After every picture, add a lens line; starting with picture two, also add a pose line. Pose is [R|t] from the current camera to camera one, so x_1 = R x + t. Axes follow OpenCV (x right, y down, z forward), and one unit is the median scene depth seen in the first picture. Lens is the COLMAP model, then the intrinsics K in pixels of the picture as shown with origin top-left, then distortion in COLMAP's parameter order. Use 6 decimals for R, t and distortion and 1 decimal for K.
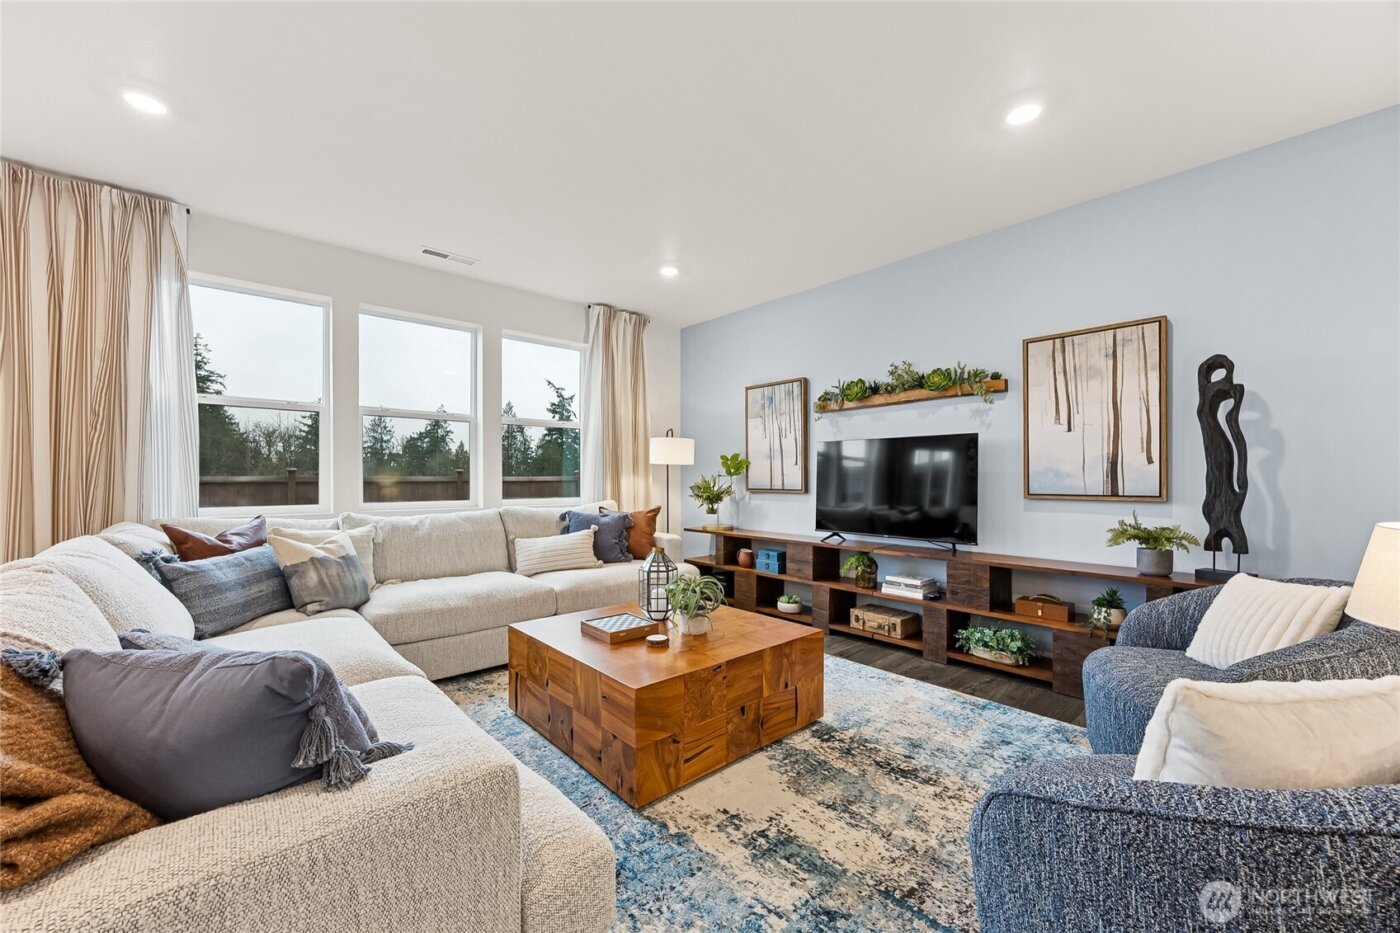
lens RADIAL K [[549.9, 0, 685.2], [0, 549.9, 473.1], [0, 0, 1]] dist [-0.003108, 0.000391]
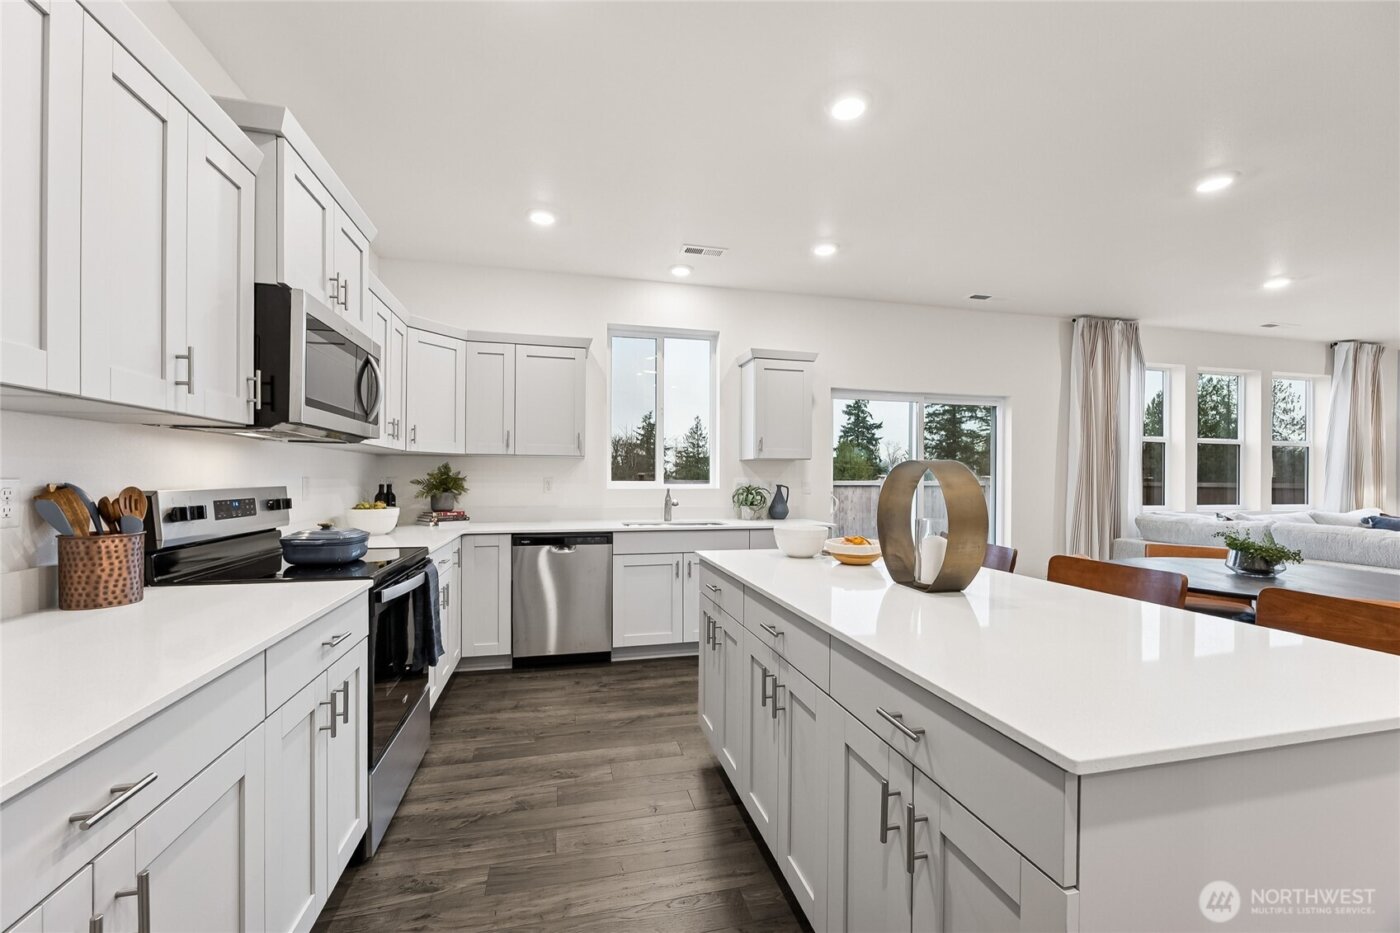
lens RADIAL K [[549.9, 0, 692.2], [0, 549.9, 479.6], [0, 0, 1]] dist [-0.004114, -0.000526]
pose [[0.886290, 0.011355, -0.462991, -1.247428], [-0.006697, 0.999909, 0.011704, -0.023188], [0.463082, -0.007272, 0.886286, -1.019981]]
